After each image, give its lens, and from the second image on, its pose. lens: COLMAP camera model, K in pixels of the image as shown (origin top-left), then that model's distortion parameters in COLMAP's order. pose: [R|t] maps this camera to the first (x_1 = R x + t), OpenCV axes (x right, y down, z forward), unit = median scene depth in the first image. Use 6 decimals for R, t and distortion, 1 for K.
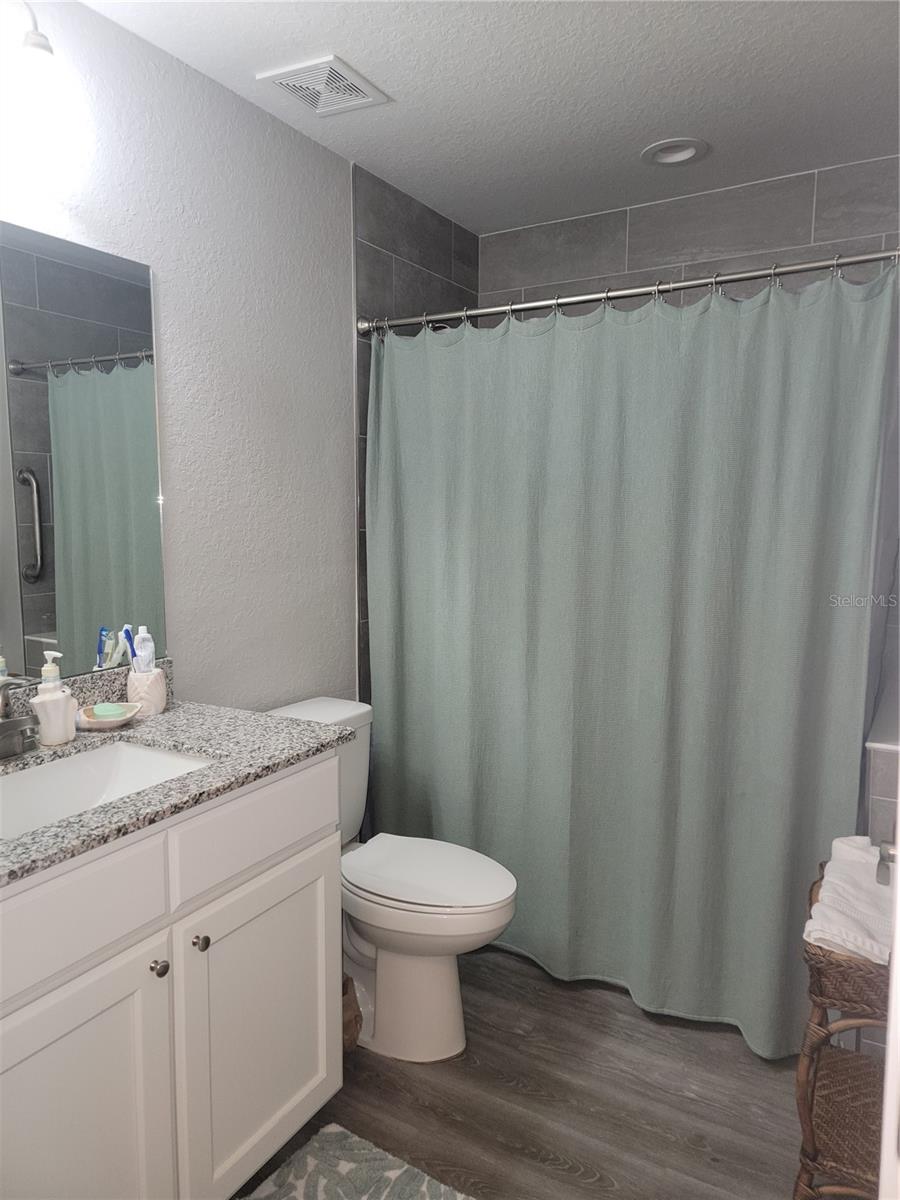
lens RADIAL K [[826.1, 0, 444.3], [0, 826.1, 594.9], [0, 0, 1]] dist [0.084132, -0.068784]
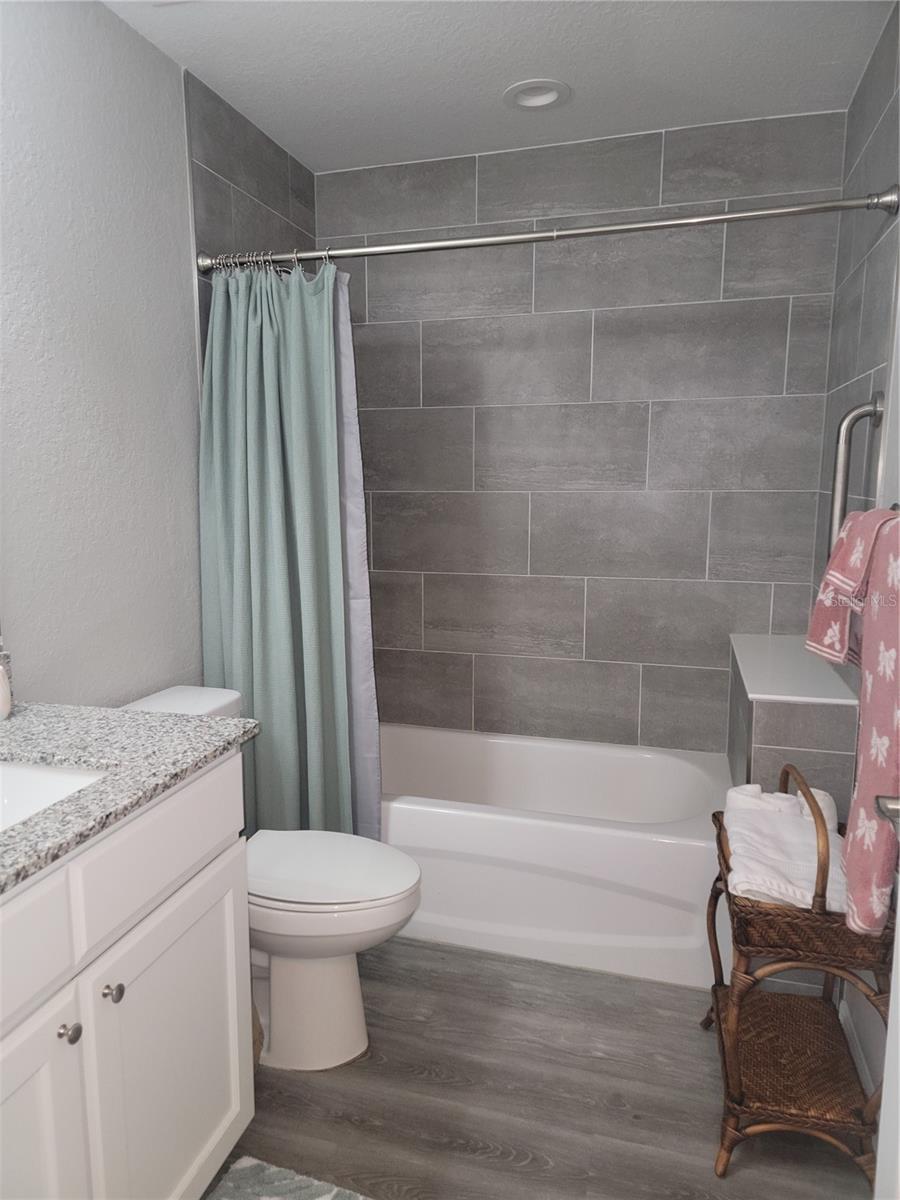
lens RADIAL K [[828.1, 0, 433.7], [0, 828.1, 602.2], [0, 0, 1]] dist [0.088547, -0.070339]
pose [[0.971373, -0.042655, 0.233697, -0.118686], [0.032500, 0.998360, 0.047135, 0.000660], [-0.235324, -0.038190, 0.971166, 0.095335]]
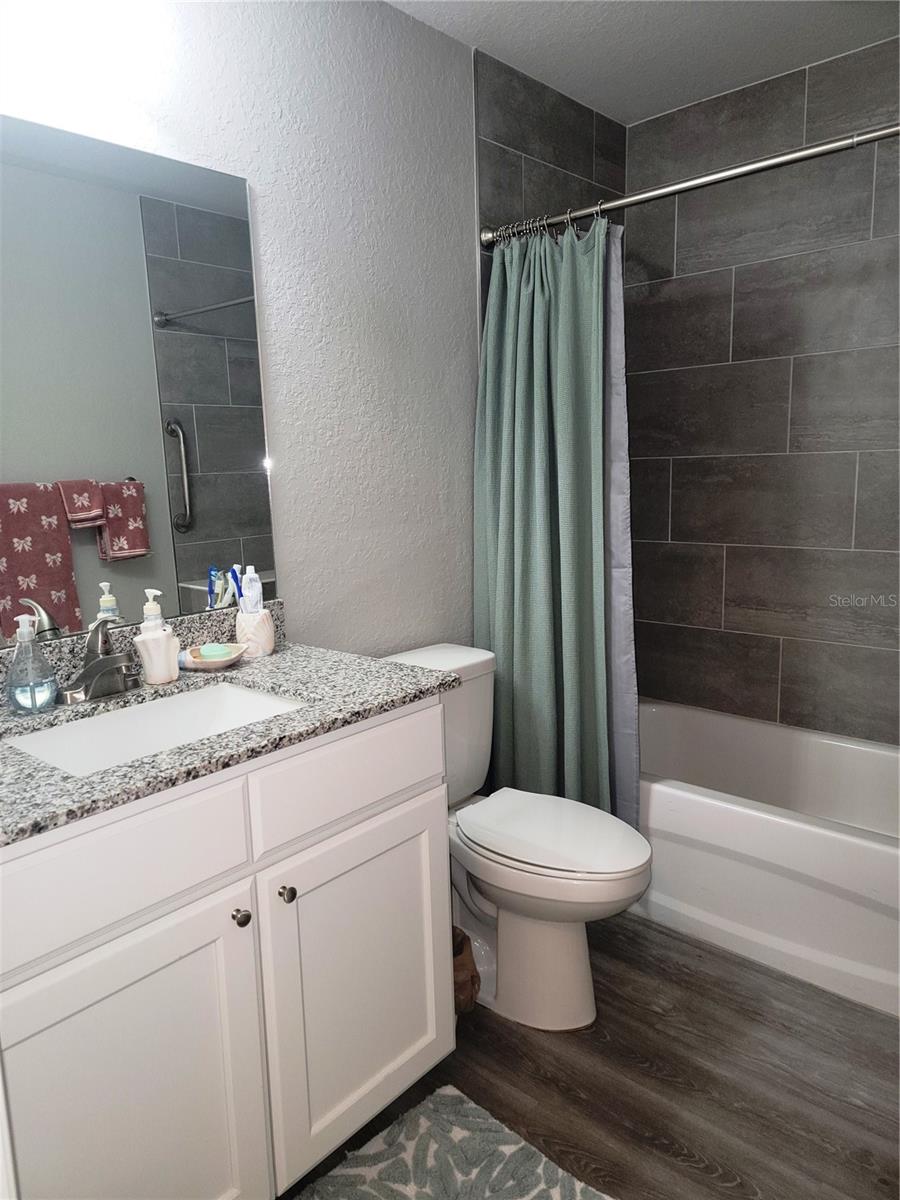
lens RADIAL K [[828.1, 0, 433.7], [0, 828.1, 602.2], [0, 0, 1]] dist [0.088547, -0.070339]
pose [[0.978505, 0.001499, -0.206218, 0.048352], [0.011754, 0.997943, 0.063025, 0.021387], [0.205888, -0.064094, 0.976474, 0.097843]]
